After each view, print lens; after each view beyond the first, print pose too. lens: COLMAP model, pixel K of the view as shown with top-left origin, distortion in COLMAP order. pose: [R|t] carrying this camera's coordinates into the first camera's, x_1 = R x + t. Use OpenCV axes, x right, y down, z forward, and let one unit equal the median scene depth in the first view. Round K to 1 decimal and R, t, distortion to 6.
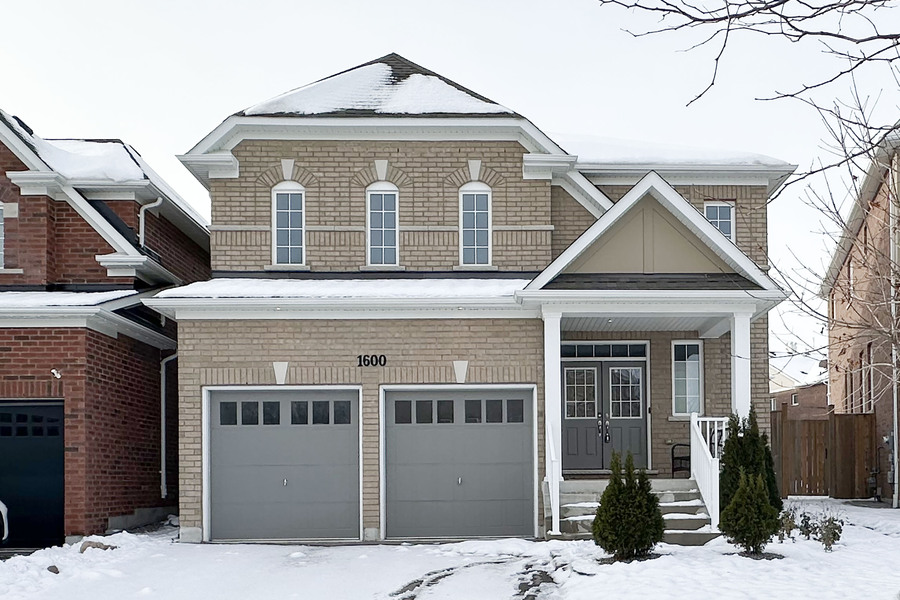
lens RADIAL K [[952.3, 0, 449.7], [0, 952.3, 361.5], [0, 0, 1]] dist [0.001271, 0.008164]
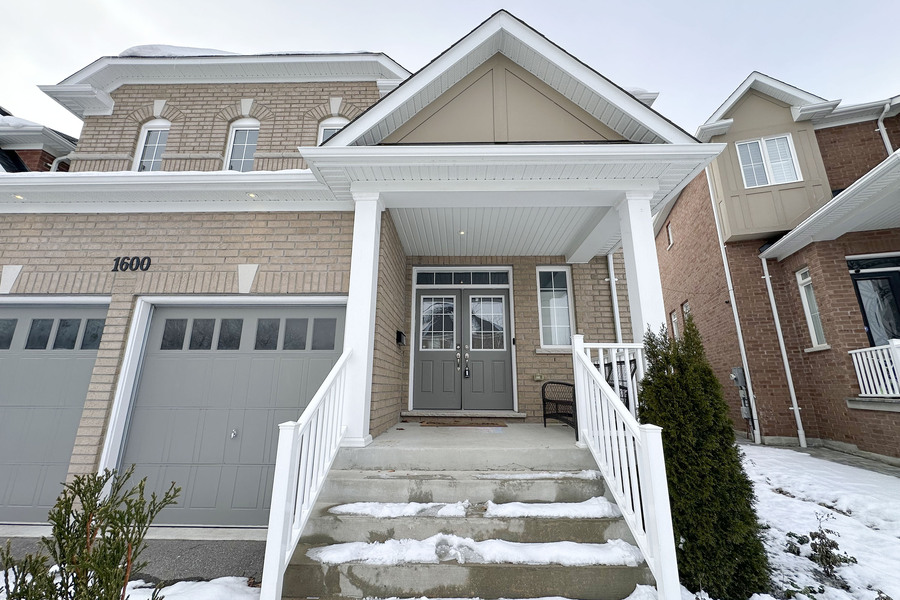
lens RADIAL K [[329.8, 0, 432.5], [0, 329.8, 293.8], [0, 0, 1]] dist [-0.000906, -0.000150]
pose [[0.997847, -0.003285, -0.065504, 0.170138], [-0.006374, 0.989159, -0.146711, 0.058345], [0.065276, 0.146813, 0.987008, 0.754892]]
